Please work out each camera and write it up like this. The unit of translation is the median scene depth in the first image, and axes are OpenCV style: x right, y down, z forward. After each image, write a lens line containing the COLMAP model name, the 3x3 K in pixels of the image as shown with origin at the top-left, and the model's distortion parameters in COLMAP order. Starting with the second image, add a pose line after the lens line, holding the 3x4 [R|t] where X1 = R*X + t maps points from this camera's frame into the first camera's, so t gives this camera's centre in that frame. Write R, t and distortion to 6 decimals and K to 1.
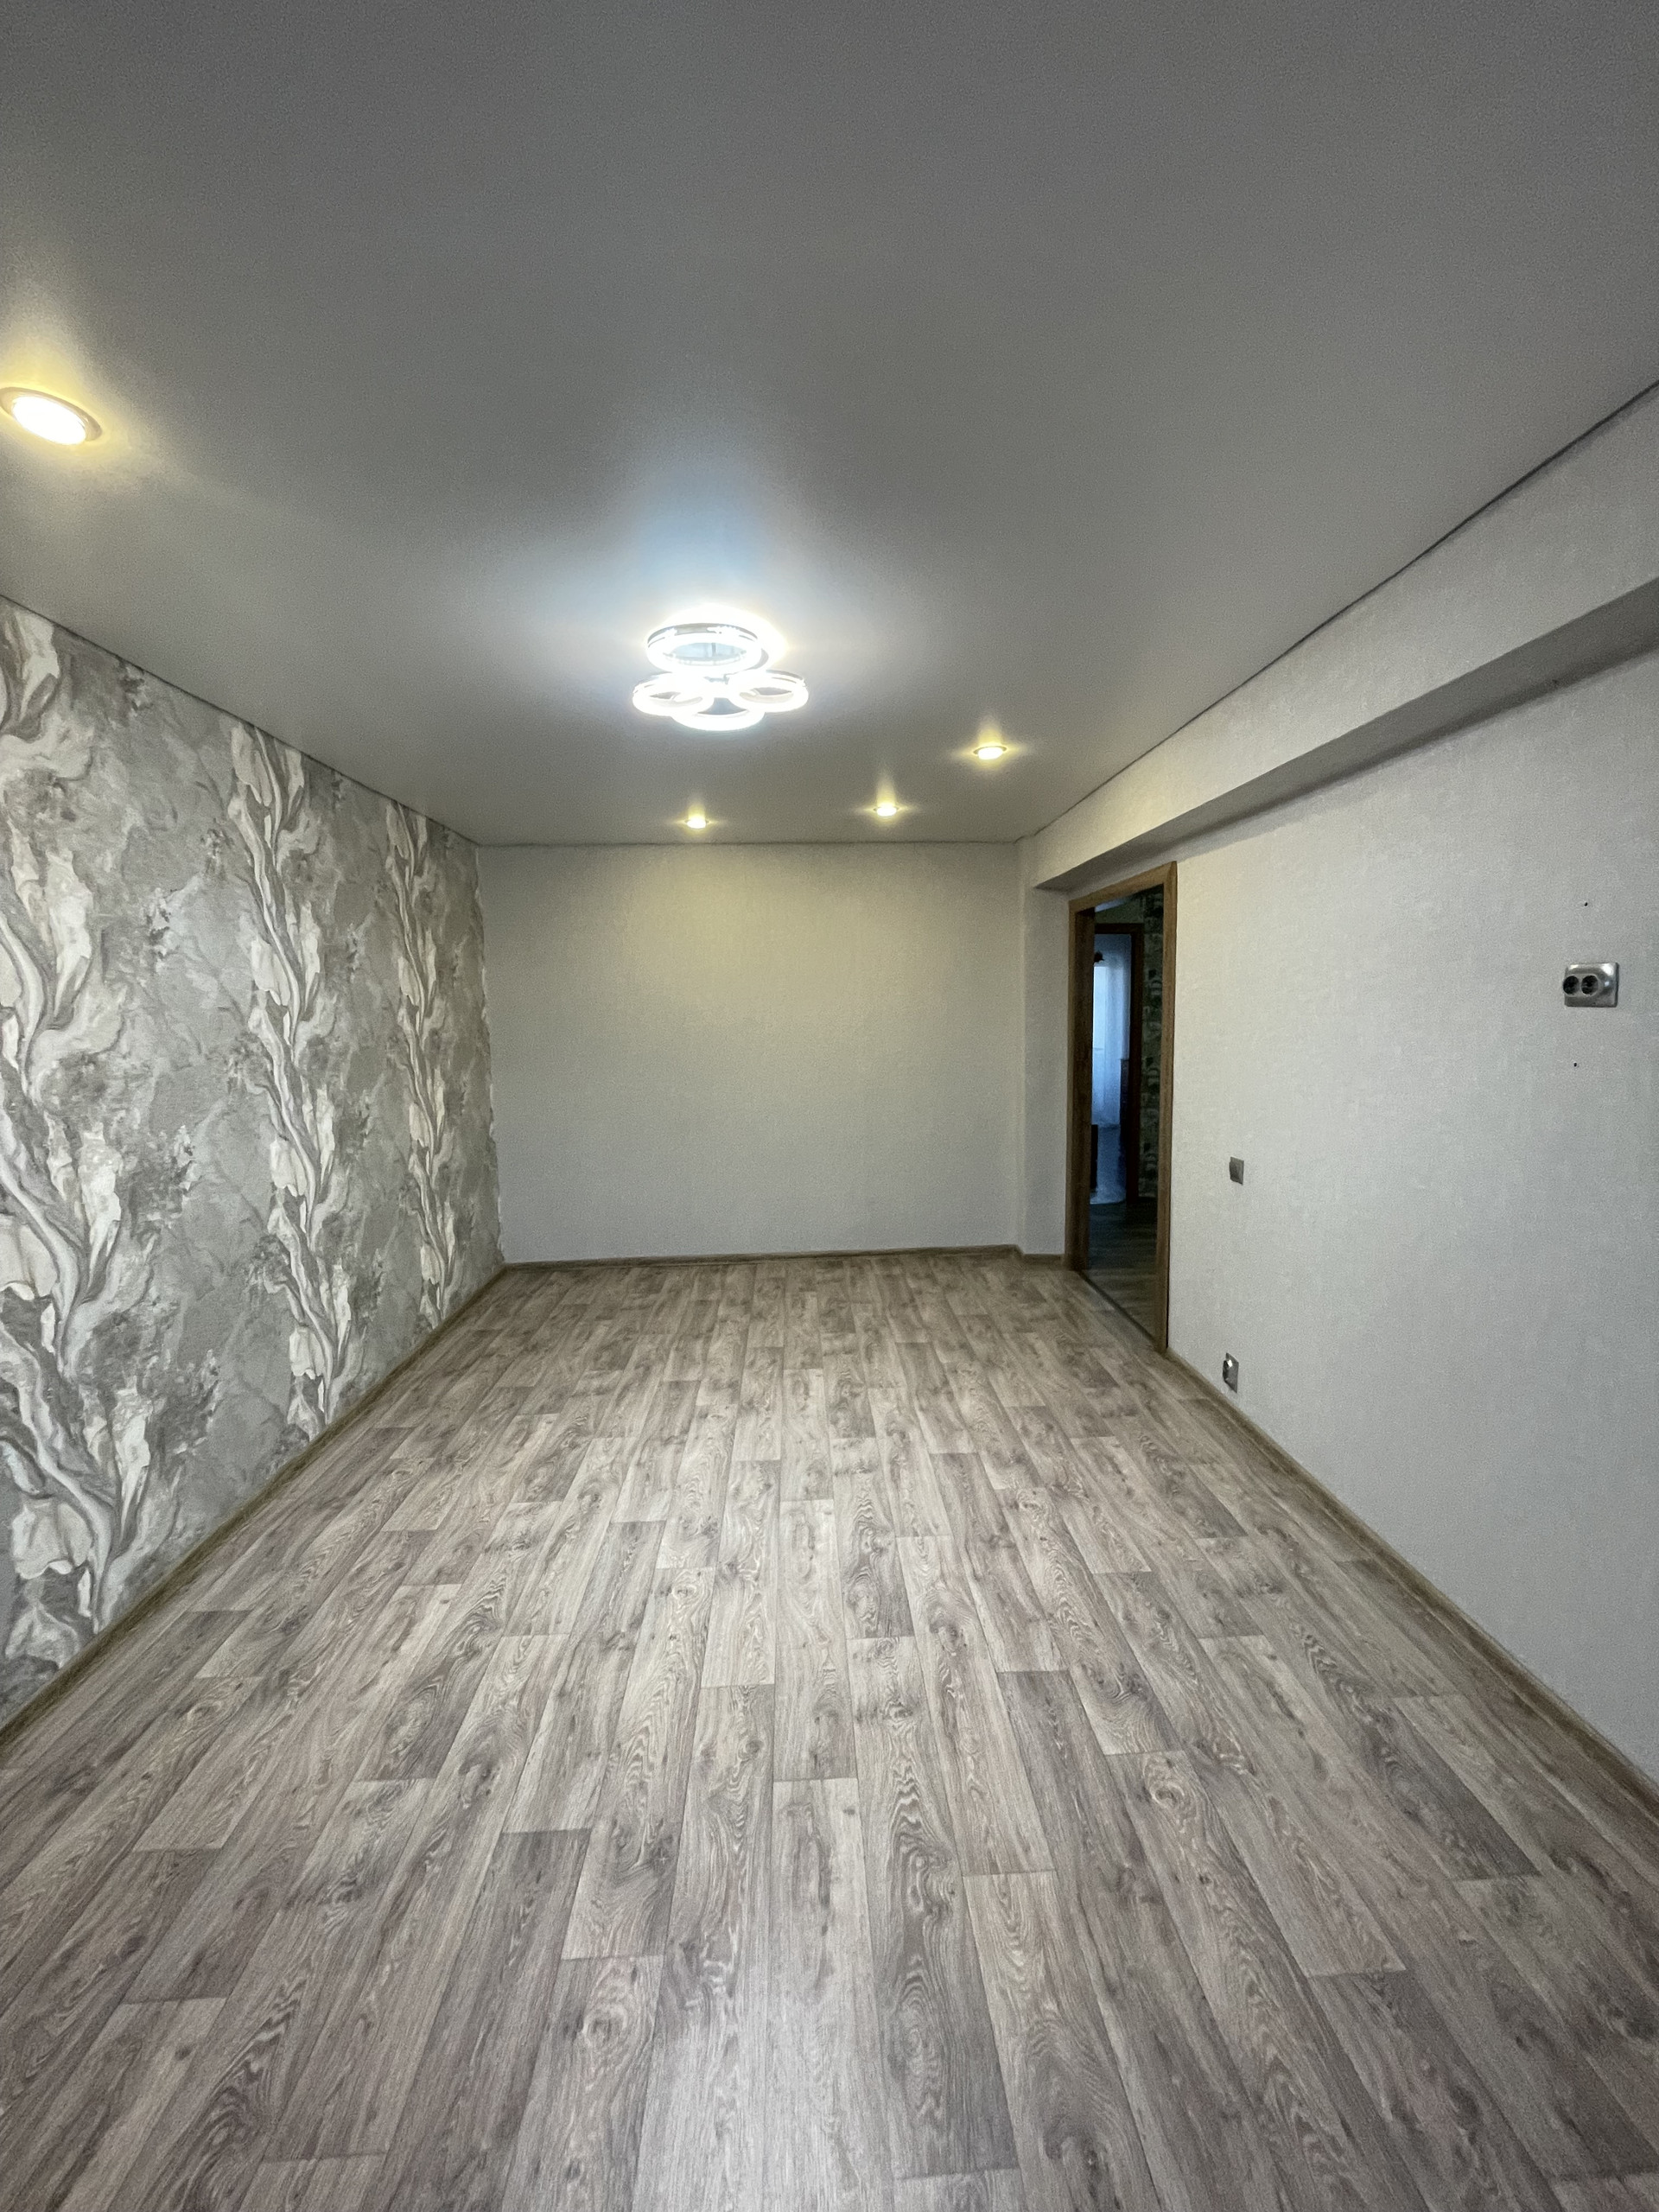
lens RADIAL K [[896.0, 0, 843.6], [0, 896.0, 1103.6], [0, 0, 1]] dist [-0.001633, -0.001120]
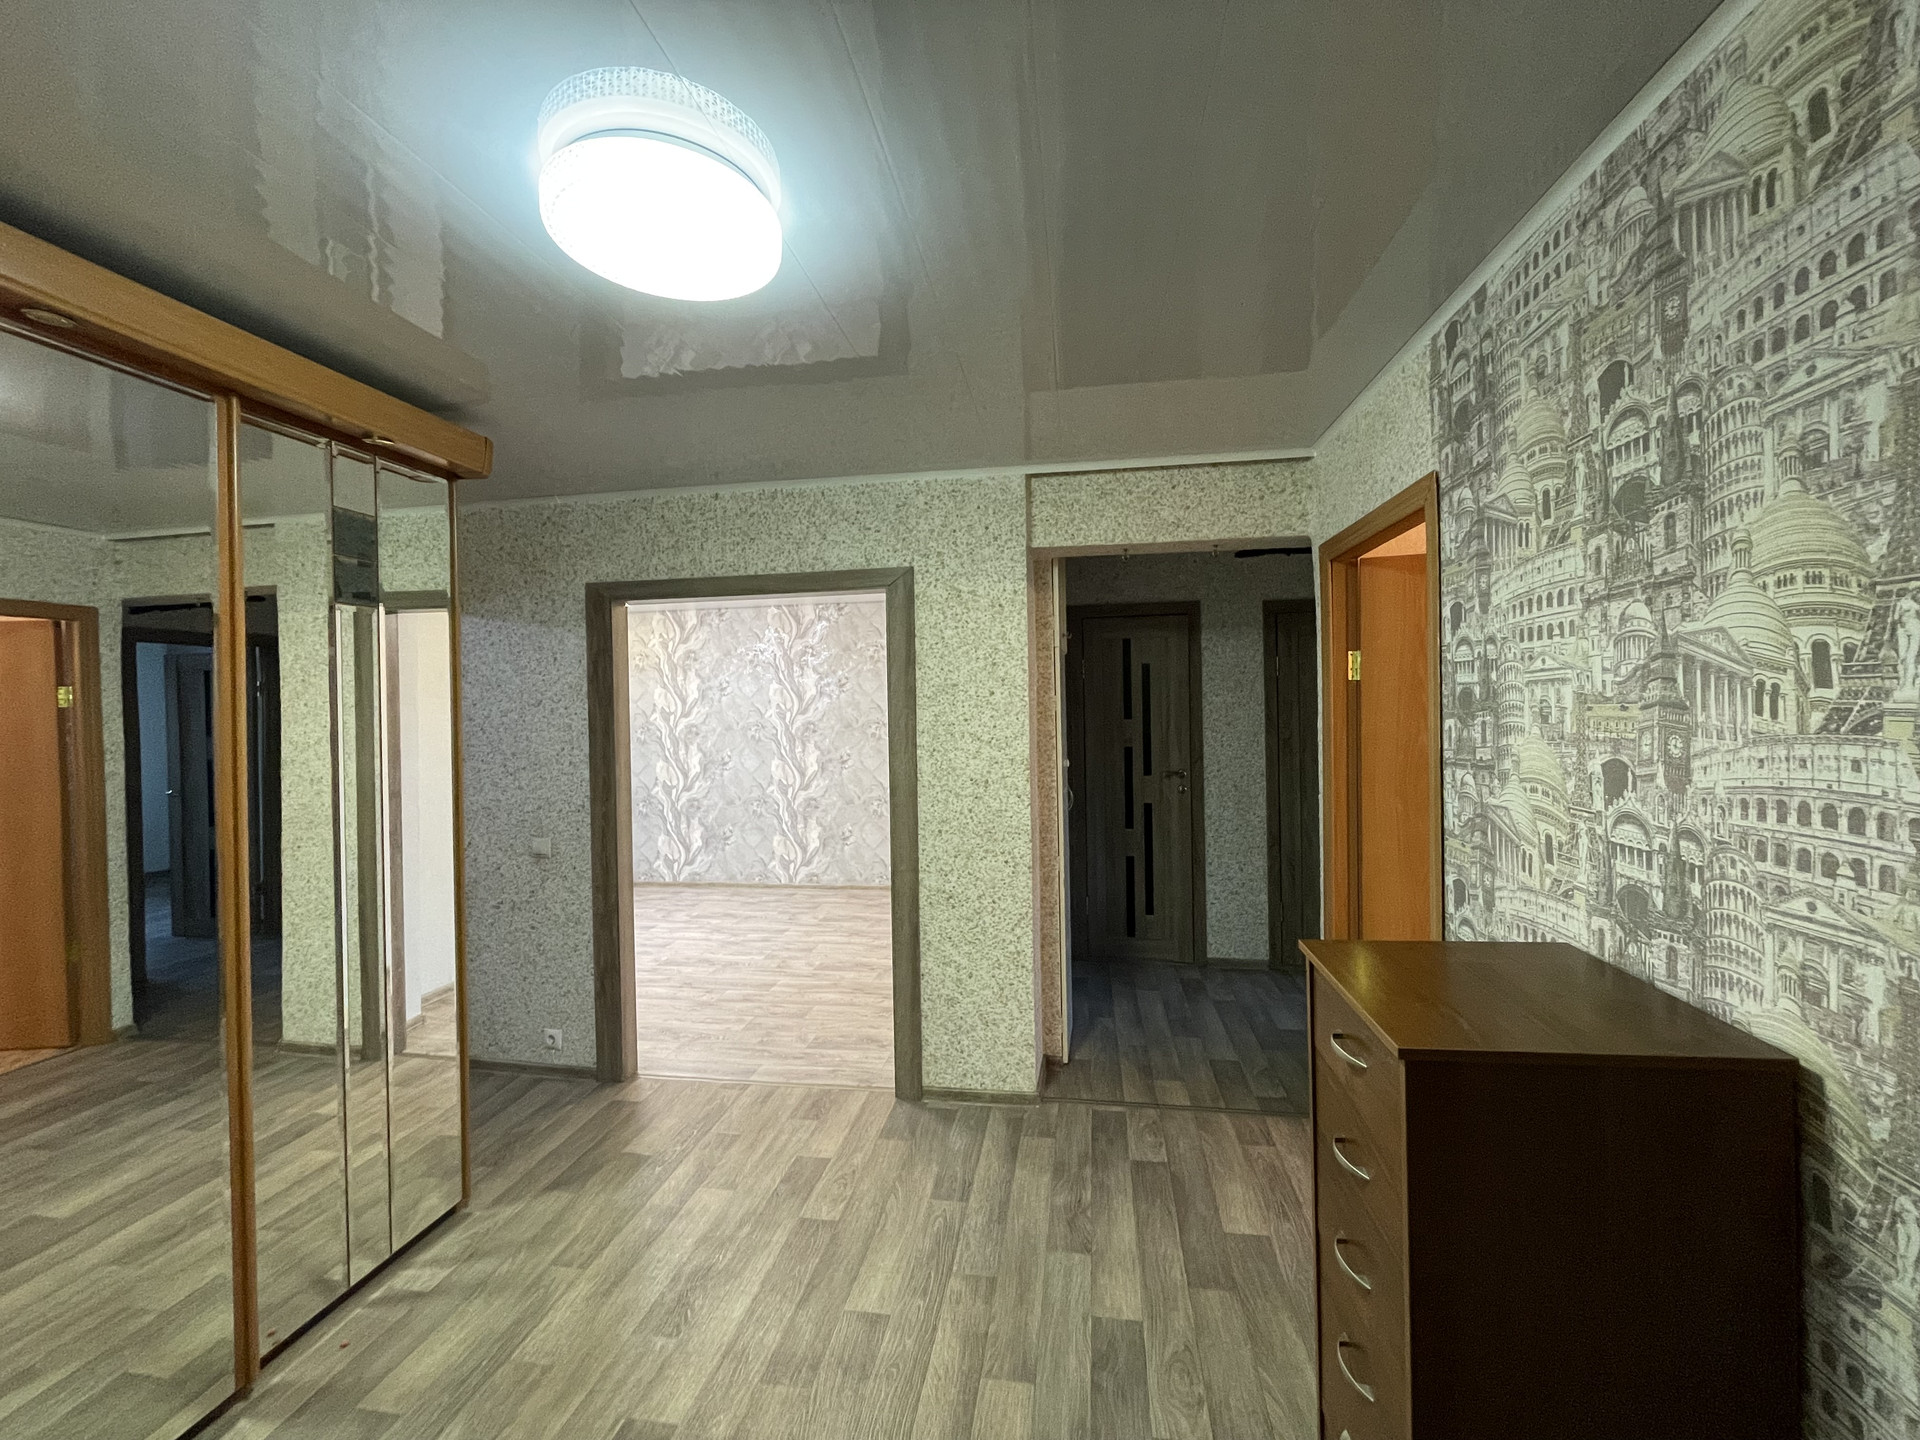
lens RADIAL K [[777.7, 0, 964.8], [0, 777.7, 708.5], [0, 0, 1]] dist [-0.001633, -0.001120]
pose [[-0.223584, 0.013627, -0.974589, 1.228455], [-0.080407, 0.996236, 0.032376, -0.192016], [0.971362, 0.085602, -0.221647, 1.708357]]
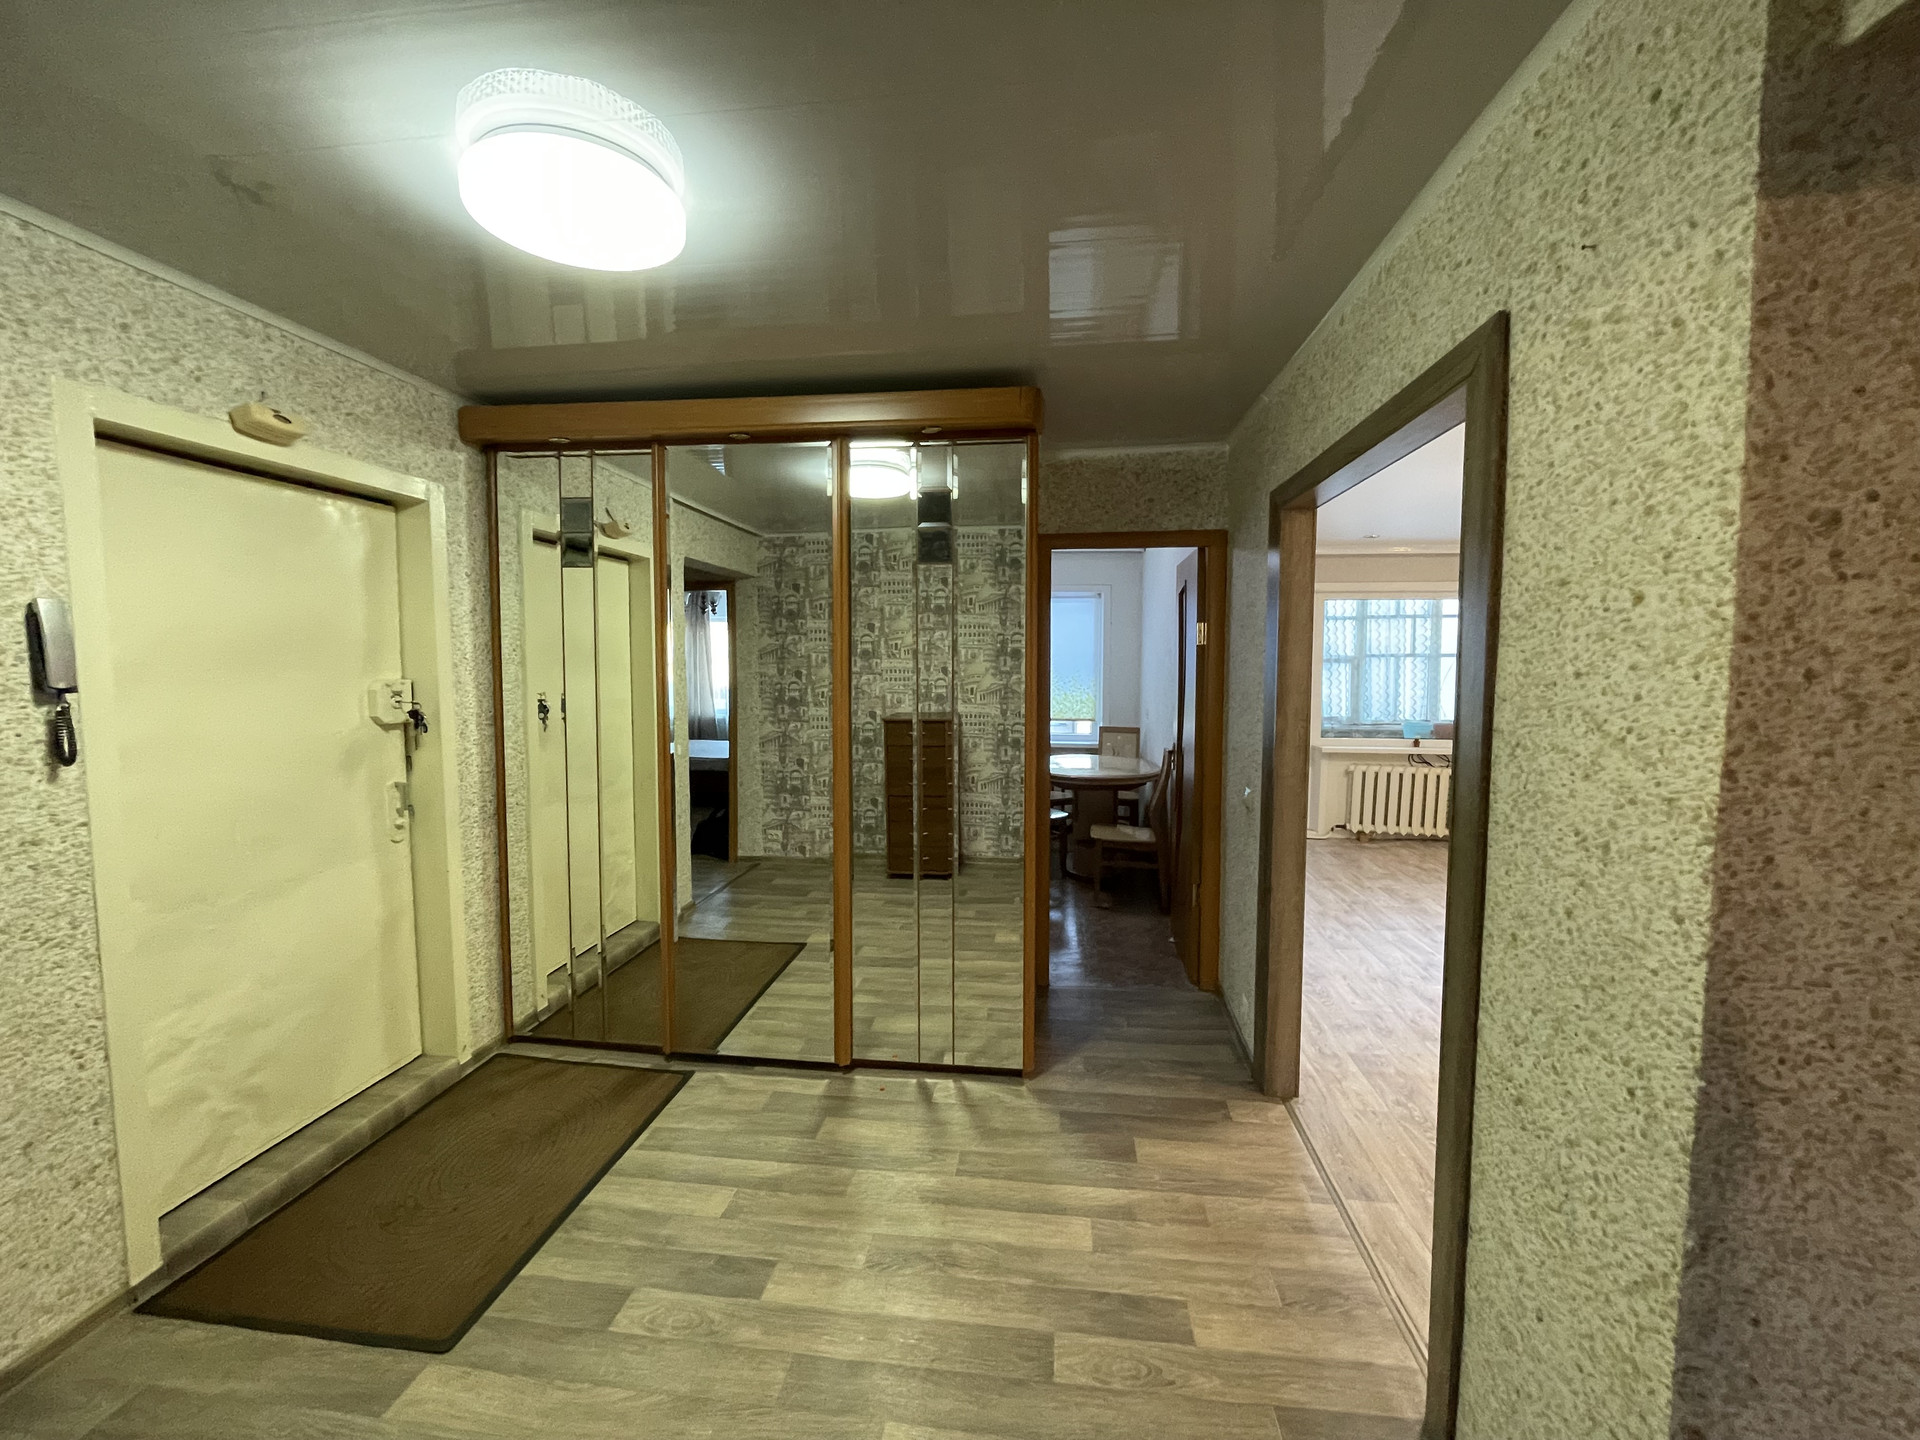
lens RADIAL K [[777.7, 0, 960.4], [0, 777.7, 711.6], [0, 0, 1]] dist [-0.001633, -0.001120]
pose [[-0.982184, -0.004924, 0.187857, 0.576173], [0.026714, 0.985846, 0.165512, -0.196653], [-0.186013, 0.167581, -0.968151, 1.884690]]
